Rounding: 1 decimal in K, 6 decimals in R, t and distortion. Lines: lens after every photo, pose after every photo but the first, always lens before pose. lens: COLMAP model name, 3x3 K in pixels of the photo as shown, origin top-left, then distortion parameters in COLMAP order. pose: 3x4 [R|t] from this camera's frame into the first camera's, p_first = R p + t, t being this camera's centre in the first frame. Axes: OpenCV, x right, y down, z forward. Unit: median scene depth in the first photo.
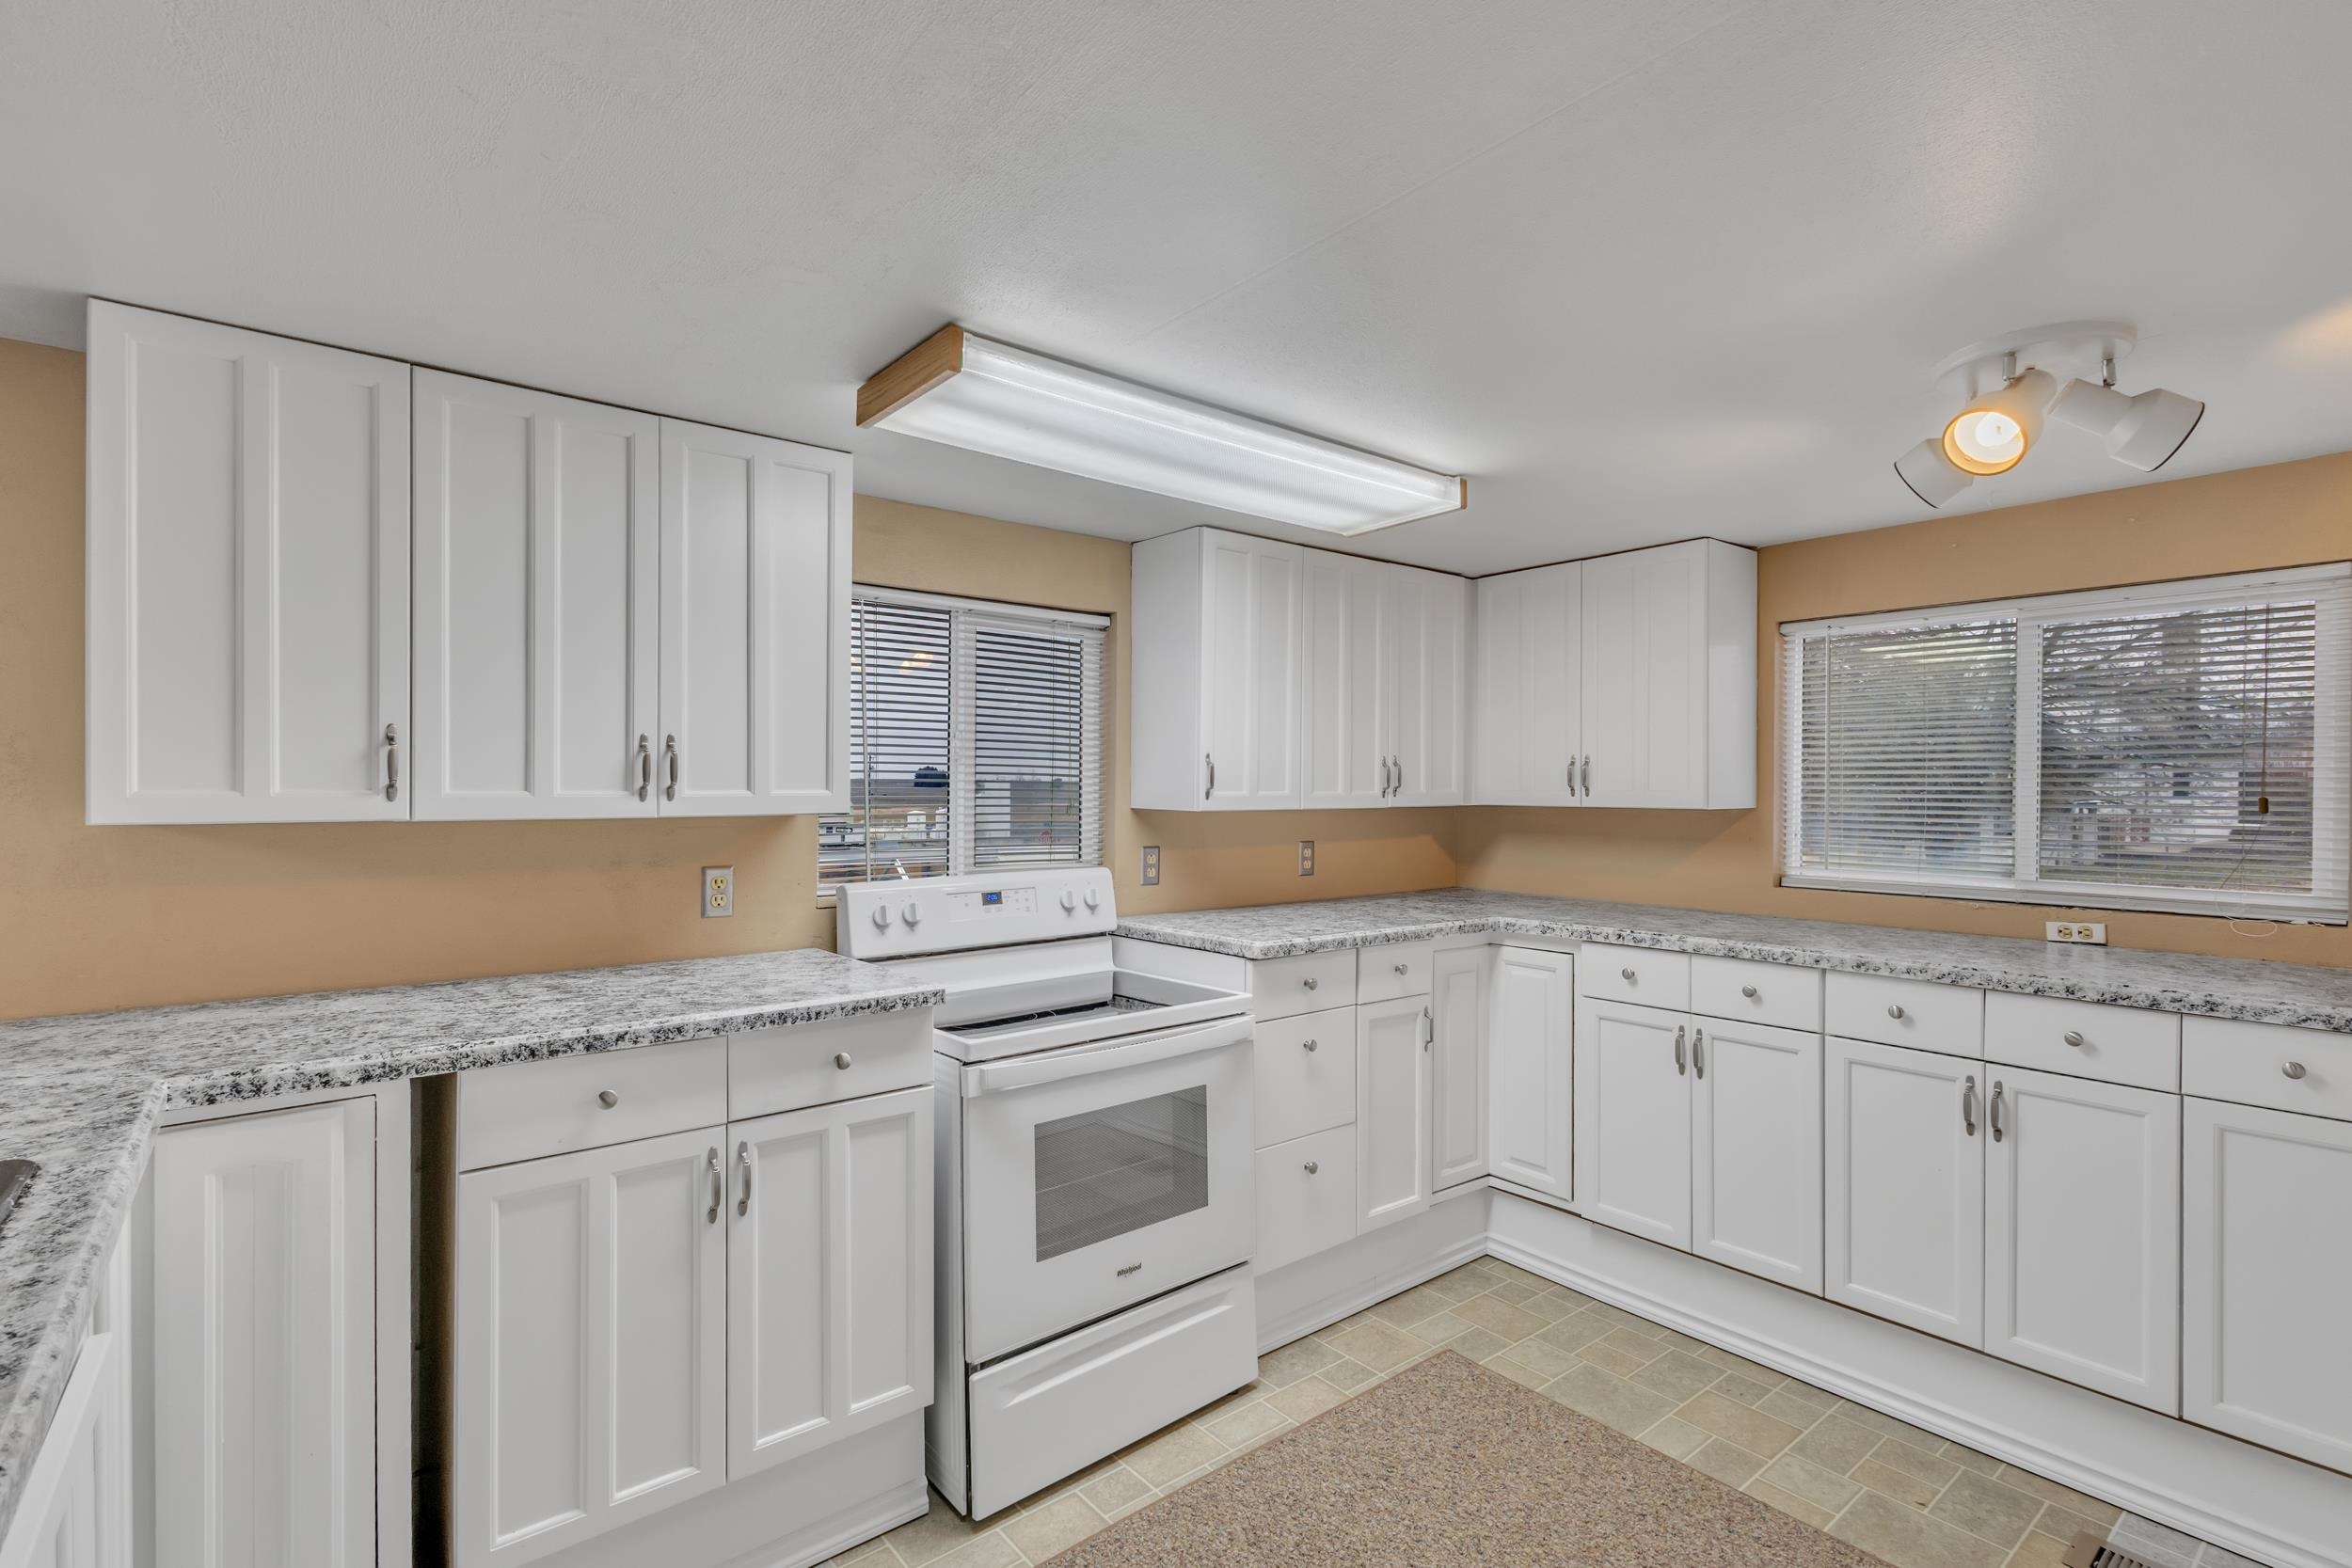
lens RADIAL K [[1088.2, 0, 1195.0], [0, 1088.2, 790.7], [0, 0, 1]] dist [0.003518, -0.000299]
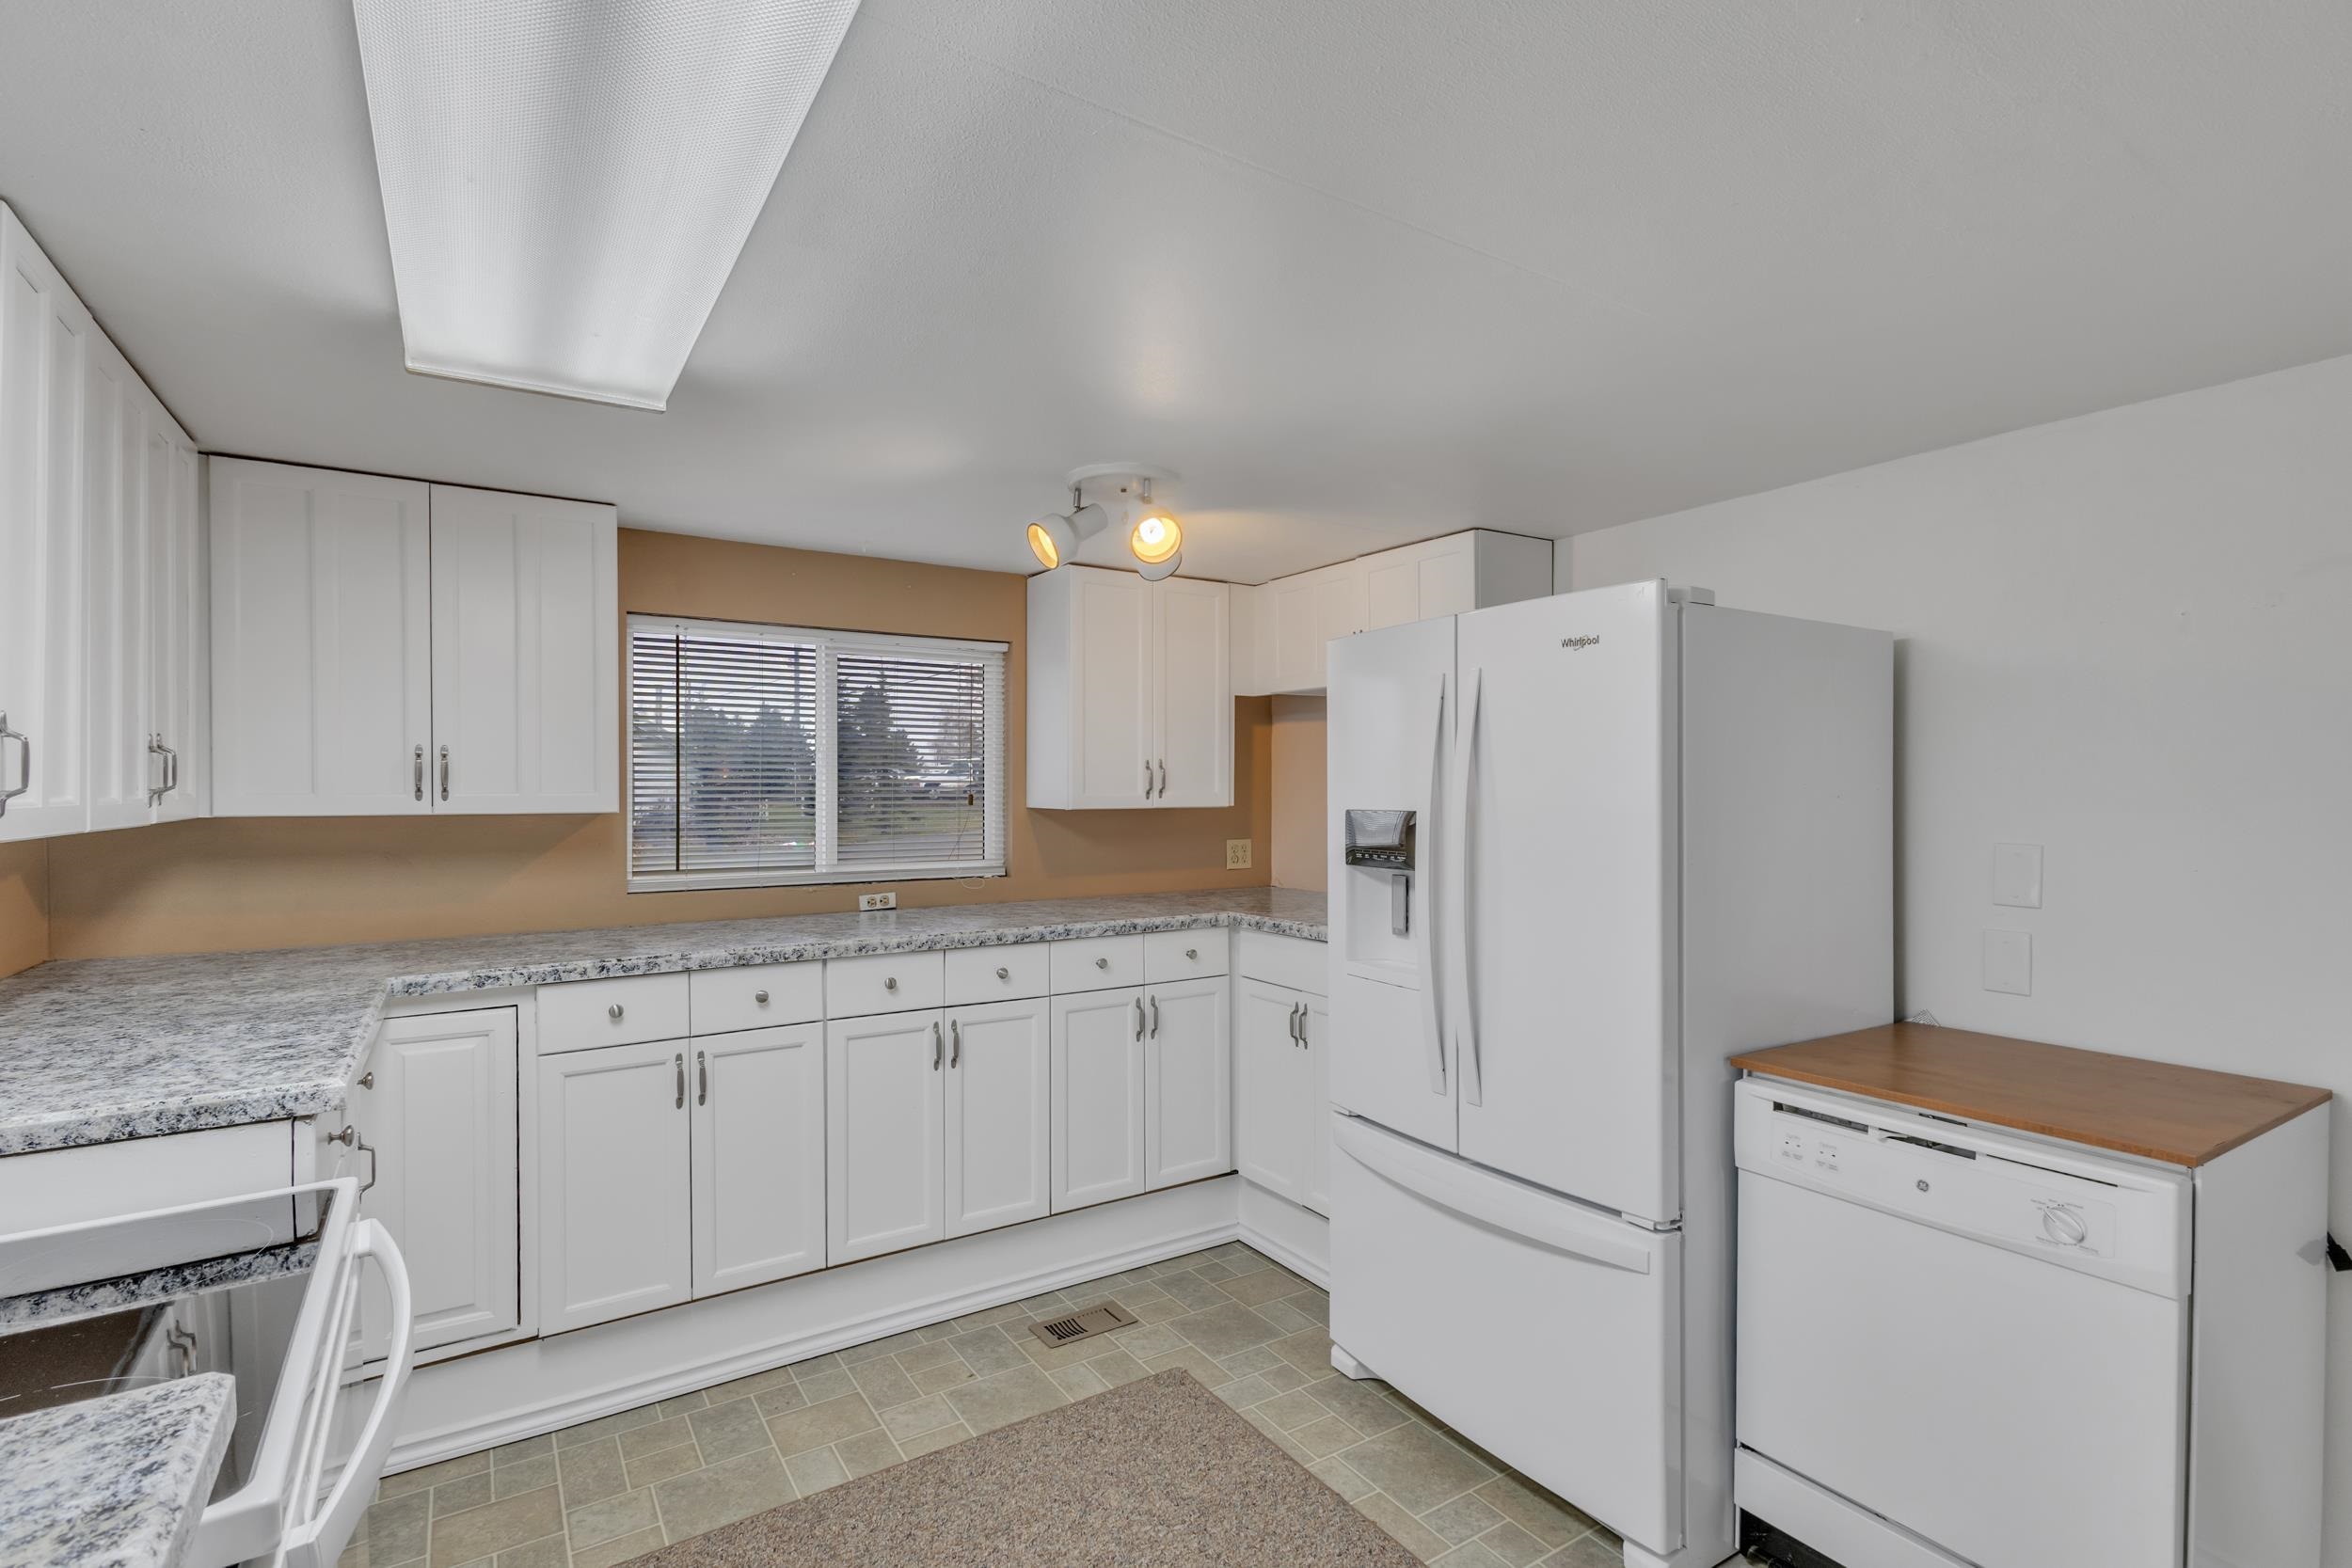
lens RADIAL K [[1088.2, 0, 1193.8], [0, 1088.2, 784.8], [0, 0, 1]] dist [0.003518, -0.000299]
pose [[0.100165, 0.000417, 0.994971, -0.420754], [0.002098, 0.999998, -0.000630, -0.004911], [-0.994969, 0.002150, 0.100164, 0.505795]]
